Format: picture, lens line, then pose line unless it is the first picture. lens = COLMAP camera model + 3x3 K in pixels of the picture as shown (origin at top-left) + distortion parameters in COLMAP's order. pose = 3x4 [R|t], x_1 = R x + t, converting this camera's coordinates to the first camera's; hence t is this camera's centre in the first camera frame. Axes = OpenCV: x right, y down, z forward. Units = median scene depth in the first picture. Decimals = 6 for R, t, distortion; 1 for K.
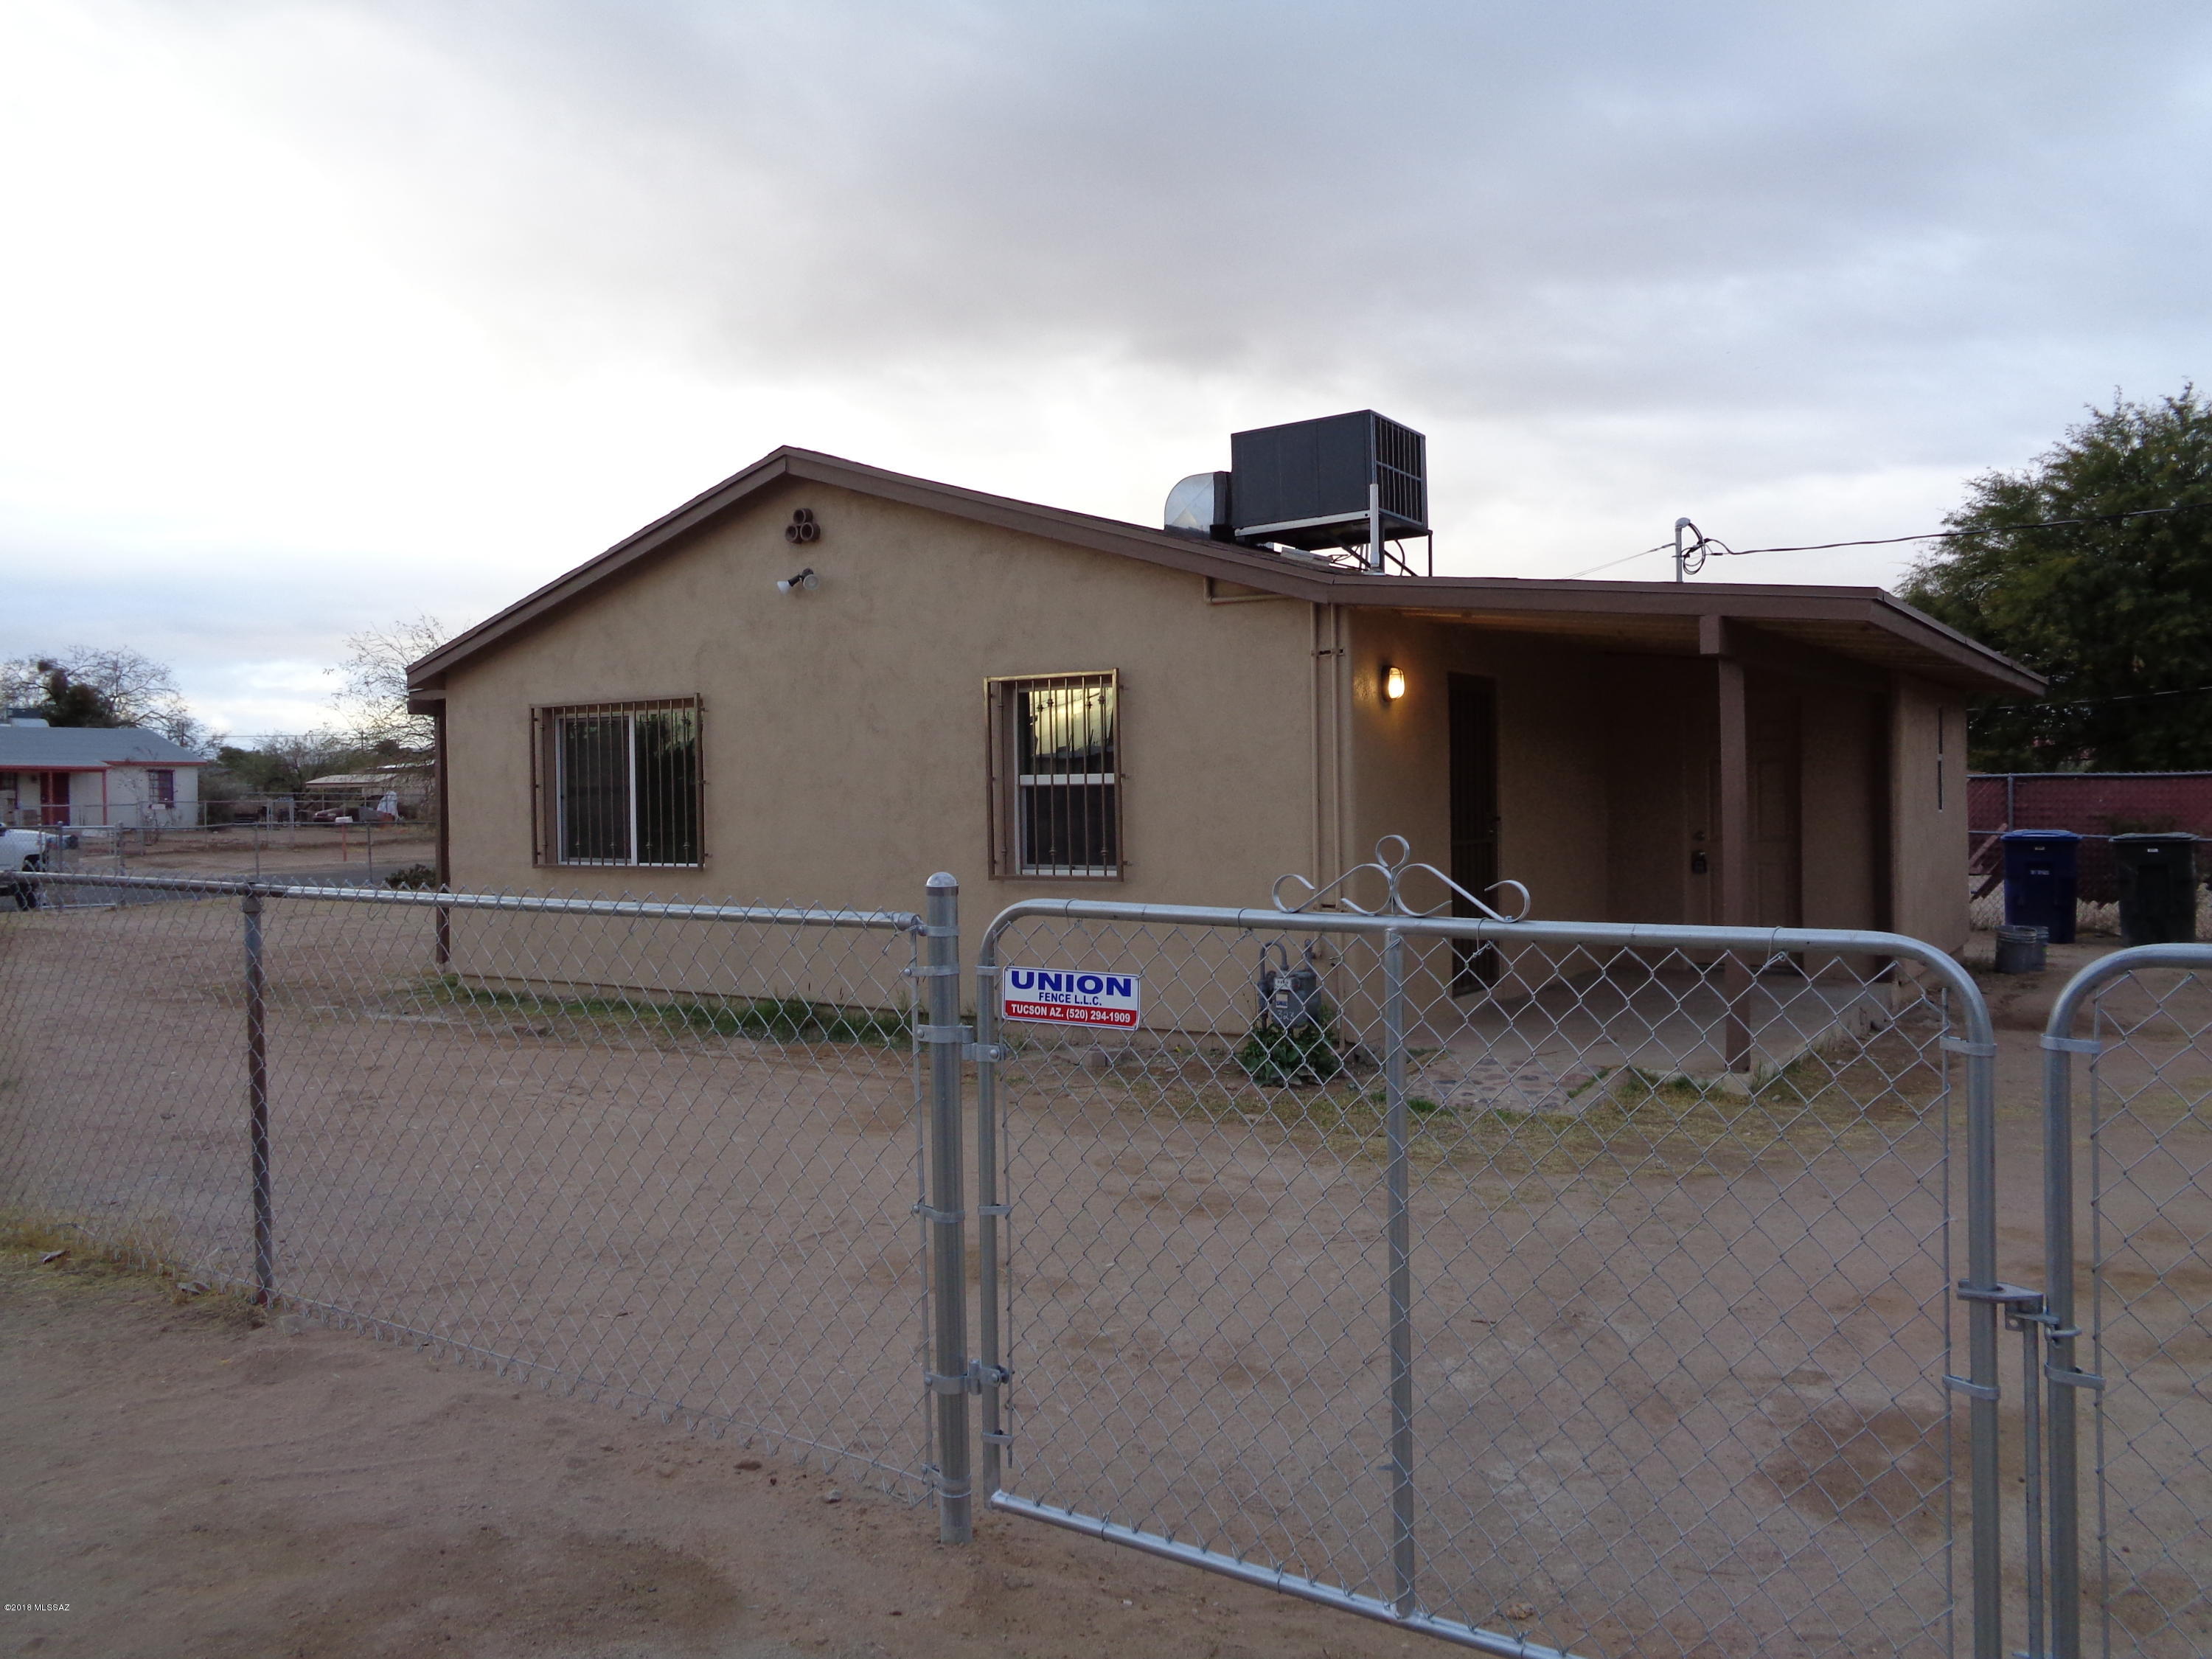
lens RADIAL K [[1643.4, 0, 1102.8], [0, 1643.4, 820.4], [0, 0, 1]] dist [0.002964, -0.006154]
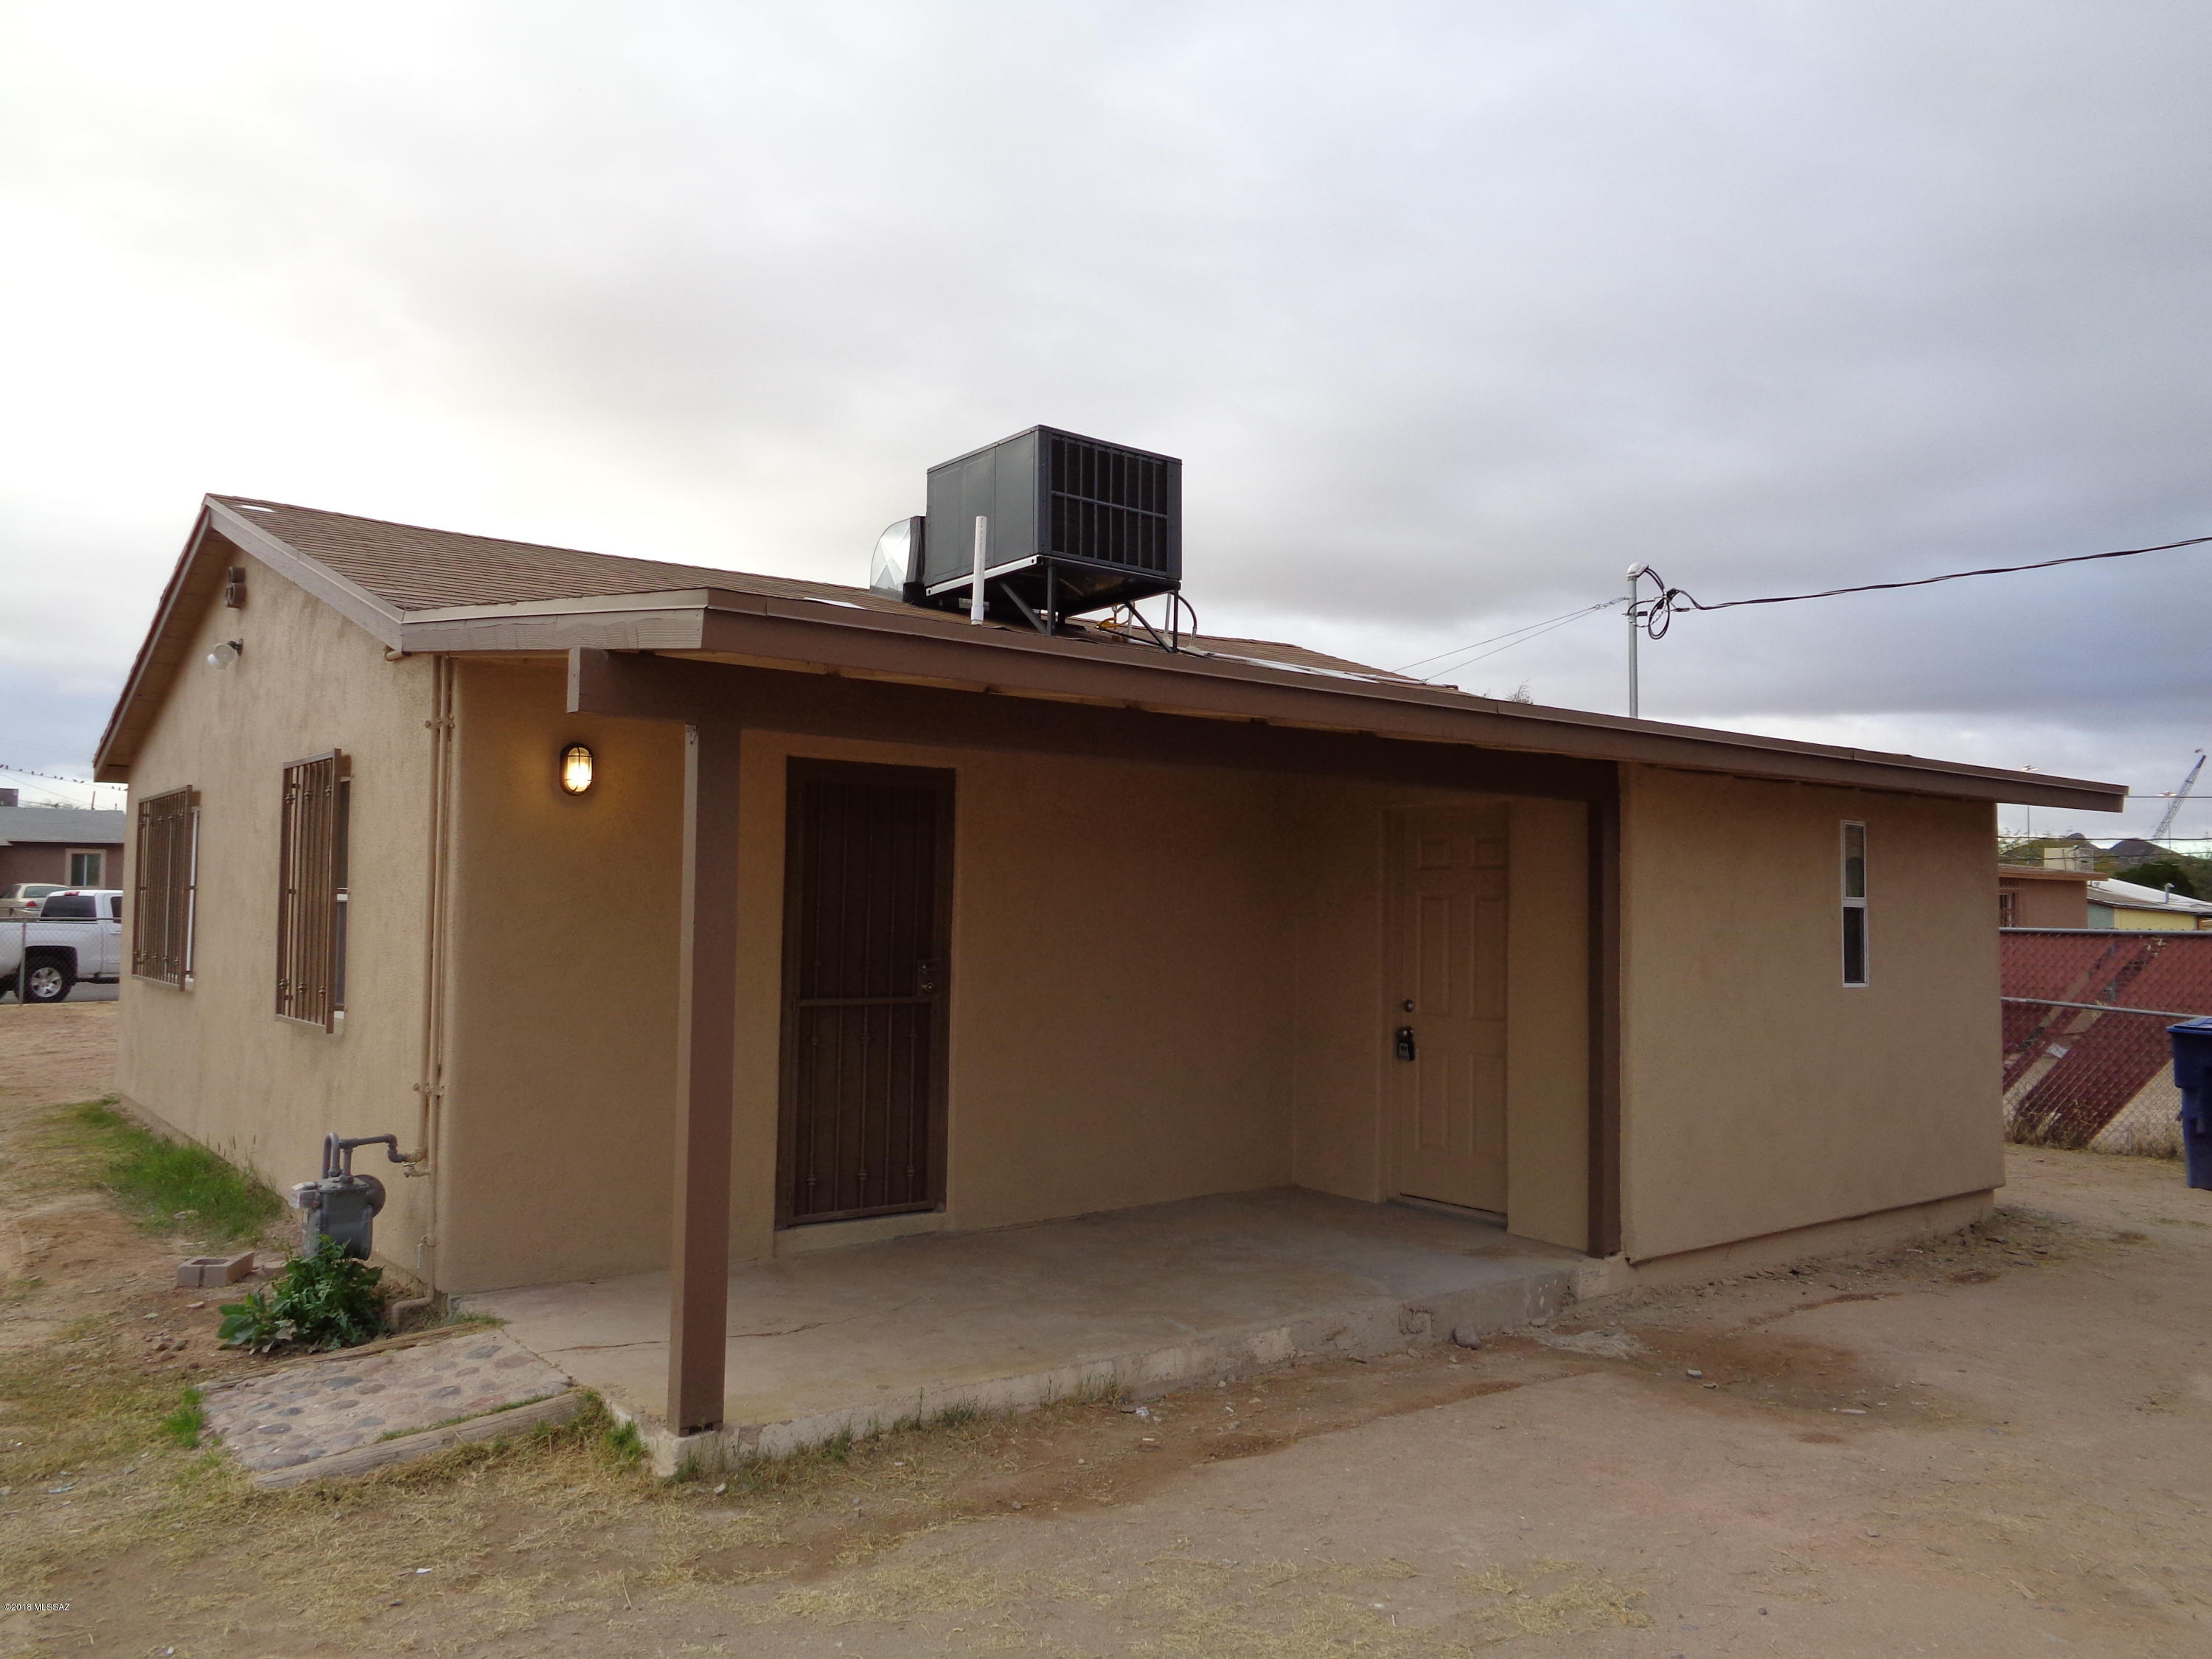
lens RADIAL K [[1643.4, 0, 1102.8], [0, 1643.4, 820.4], [0, 0, 1]] dist [0.002964, -0.006154]
pose [[0.953481, 0.015194, -0.301071, 0.401565], [-0.034511, 0.997664, -0.058947, -0.020349], [0.299472, 0.066595, 0.951778, 0.274713]]
